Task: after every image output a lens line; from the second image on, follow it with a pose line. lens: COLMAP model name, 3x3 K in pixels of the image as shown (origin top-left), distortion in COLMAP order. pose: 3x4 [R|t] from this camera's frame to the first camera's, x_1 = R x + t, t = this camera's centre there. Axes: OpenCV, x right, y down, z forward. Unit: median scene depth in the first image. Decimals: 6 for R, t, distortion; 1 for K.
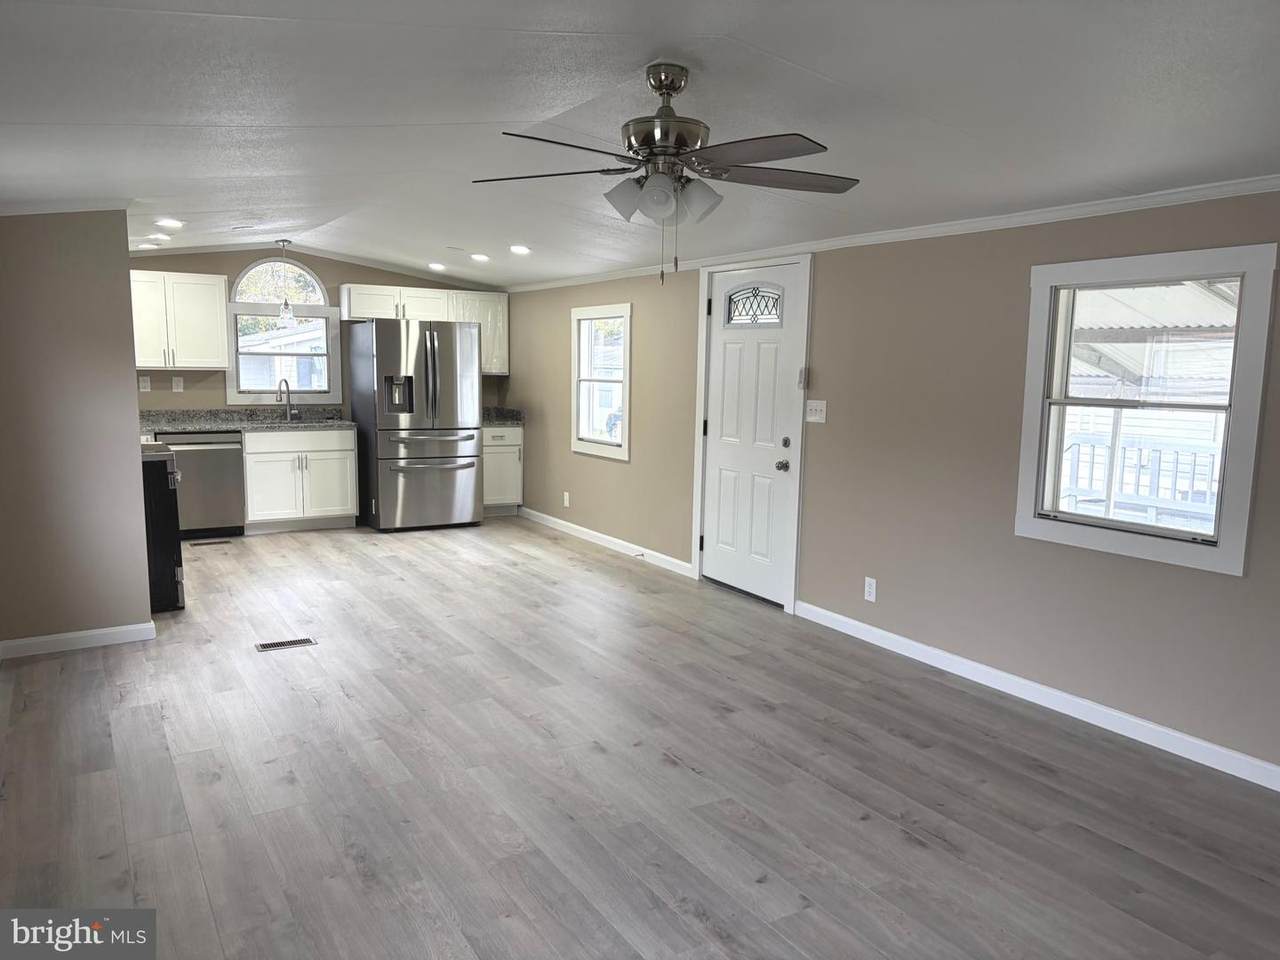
lens RADIAL K [[952.8, 0, 640.0], [0, 952.8, 480.0], [0, 0, 1]] dist [0.036188, -0.001136]
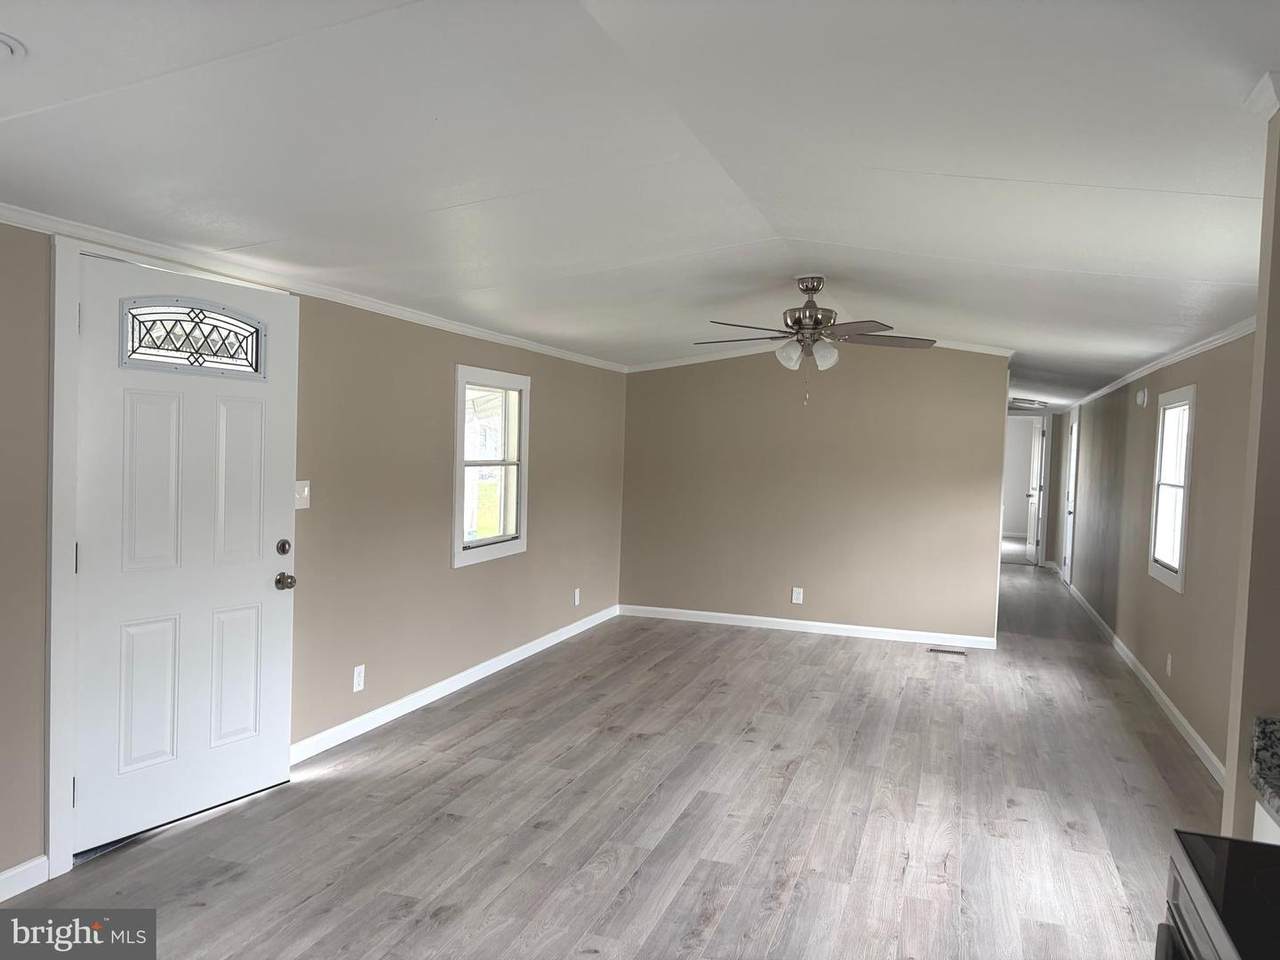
lens RADIAL K [[952.8, 0, 640.0], [0, 952.8, 480.0], [0, 0, 1]] dist [0.036188, -0.001136]
pose [[-0.642202, -0.068560, 0.763463, -0.847091], [0.053672, 0.989526, 0.134008, -0.250209], [-0.764654, 0.127037, -0.631796, 1.824283]]
